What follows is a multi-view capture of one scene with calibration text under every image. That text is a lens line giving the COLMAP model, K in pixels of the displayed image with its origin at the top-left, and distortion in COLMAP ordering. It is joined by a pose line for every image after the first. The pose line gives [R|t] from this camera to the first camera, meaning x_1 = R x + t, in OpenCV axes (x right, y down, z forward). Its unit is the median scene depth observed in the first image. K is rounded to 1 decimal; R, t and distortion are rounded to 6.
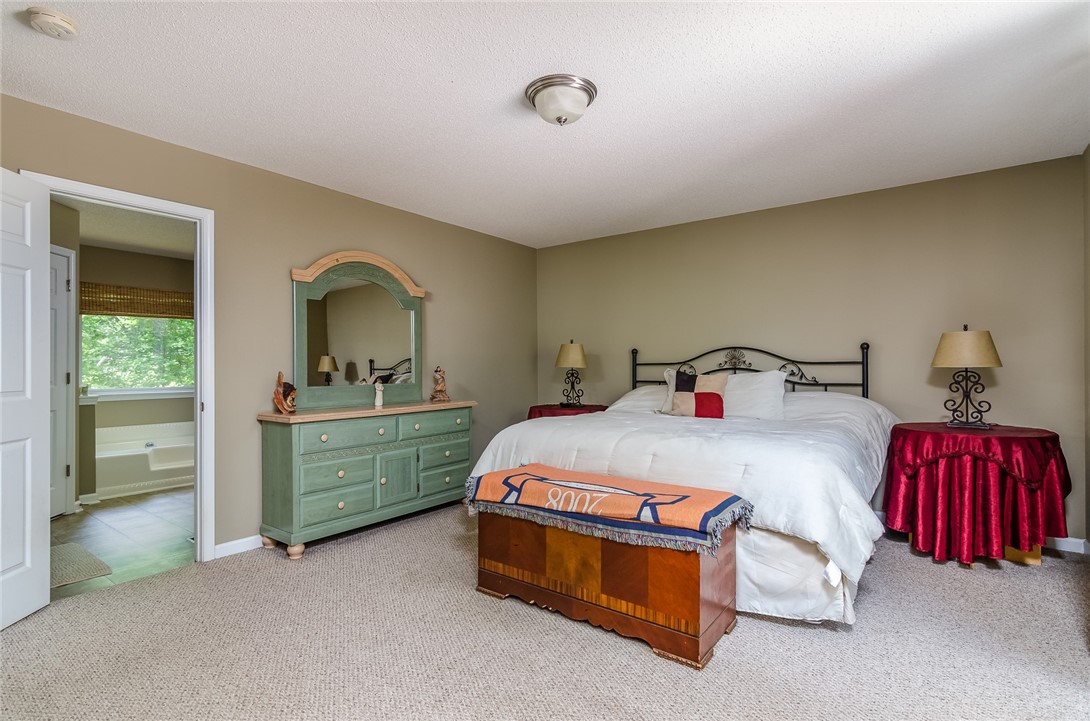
lens RADIAL K [[531.4, 0, 524.7], [0, 531.4, 369.7], [0, 0, 1]] dist [0.010599, 0.000533]
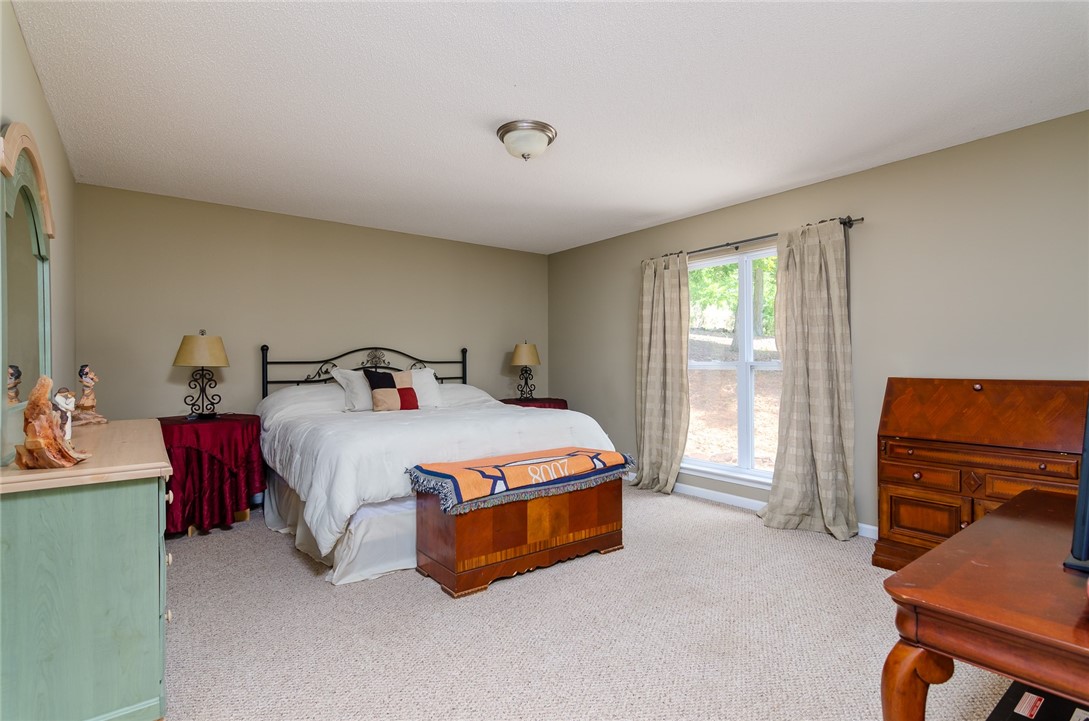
lens RADIAL K [[530.9, 0, 507.9], [0, 530.9, 362.2], [0, 0, 1]] dist [0.010599, 0.000533]
pose [[0.277970, 0.004392, 0.960580, -0.632680], [0.007530, 0.999949, -0.006751, -0.002069], [-0.960560, 0.009110, 0.277923, 0.410850]]
